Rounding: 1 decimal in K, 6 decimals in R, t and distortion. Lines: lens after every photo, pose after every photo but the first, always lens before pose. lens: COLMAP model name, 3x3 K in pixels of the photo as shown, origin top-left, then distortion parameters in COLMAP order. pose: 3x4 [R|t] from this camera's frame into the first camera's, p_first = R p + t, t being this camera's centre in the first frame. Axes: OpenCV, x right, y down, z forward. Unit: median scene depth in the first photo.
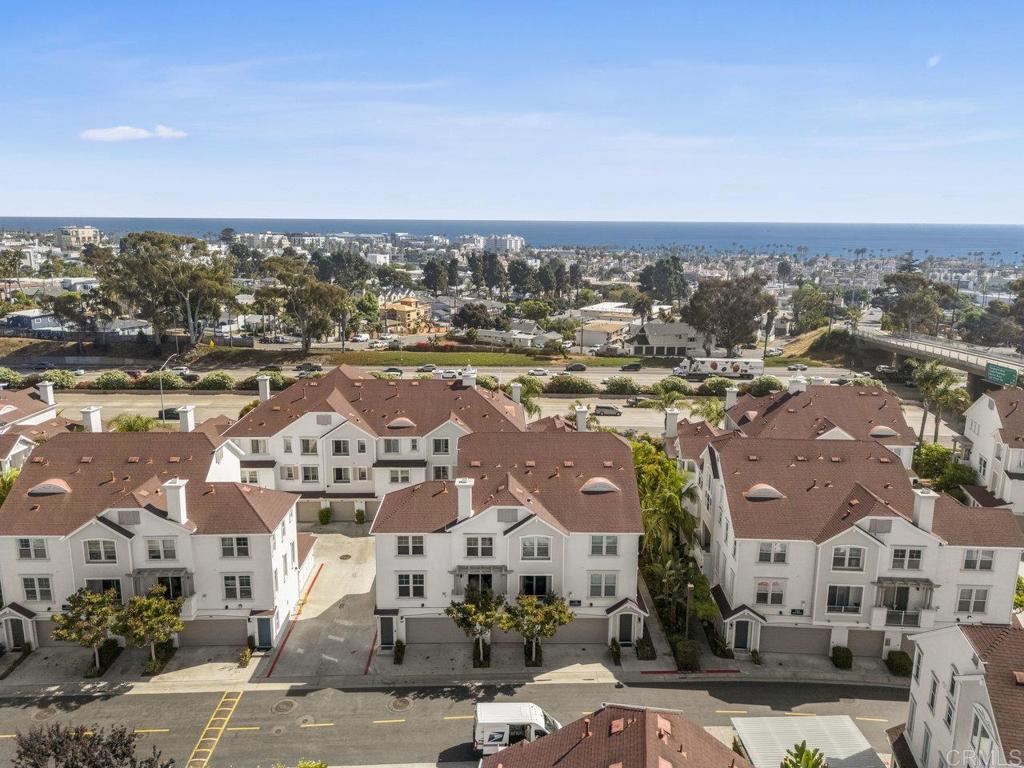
lens RADIAL K [[761.6, 0, 525.8], [0, 761.6, 368.4], [0, 0, 1]] dist [0.070606, -0.045643]
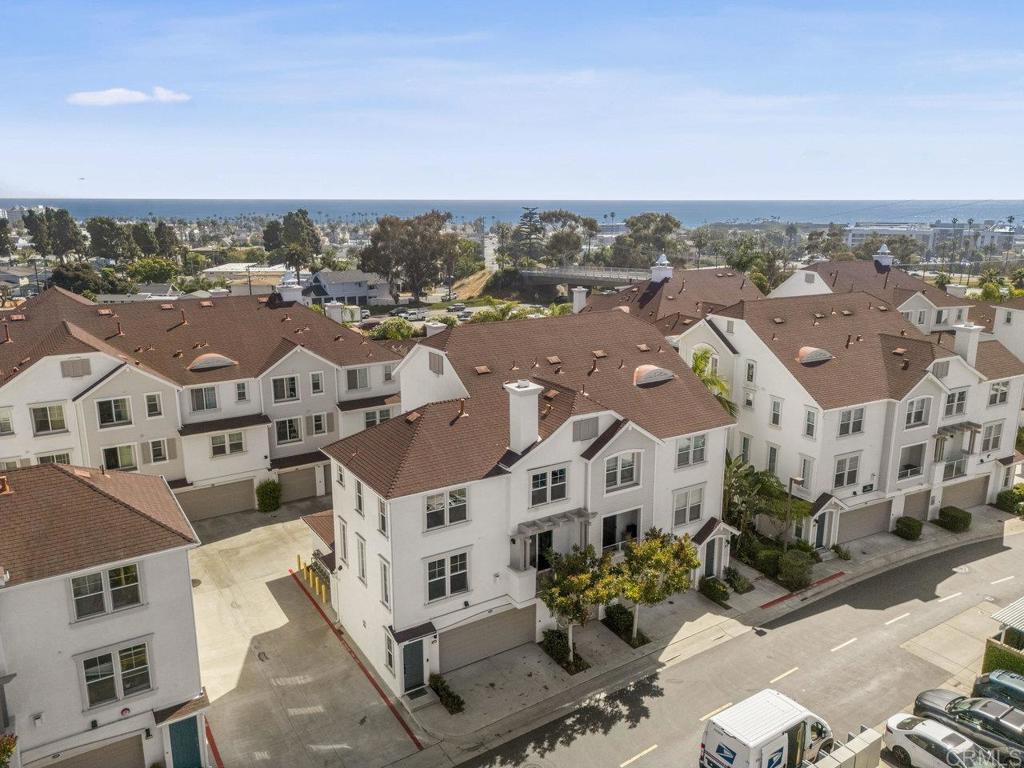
lens RADIAL K [[761.6, 0, 525.8], [0, 761.6, 368.4], [0, 0, 1]] dist [0.070606, -0.045643]
pose [[0.853309, -0.120347, 0.507326, -0.378053], [0.106069, 0.992719, 0.057086, 0.097777], [-0.510502, 0.005099, 0.859861, 0.464456]]
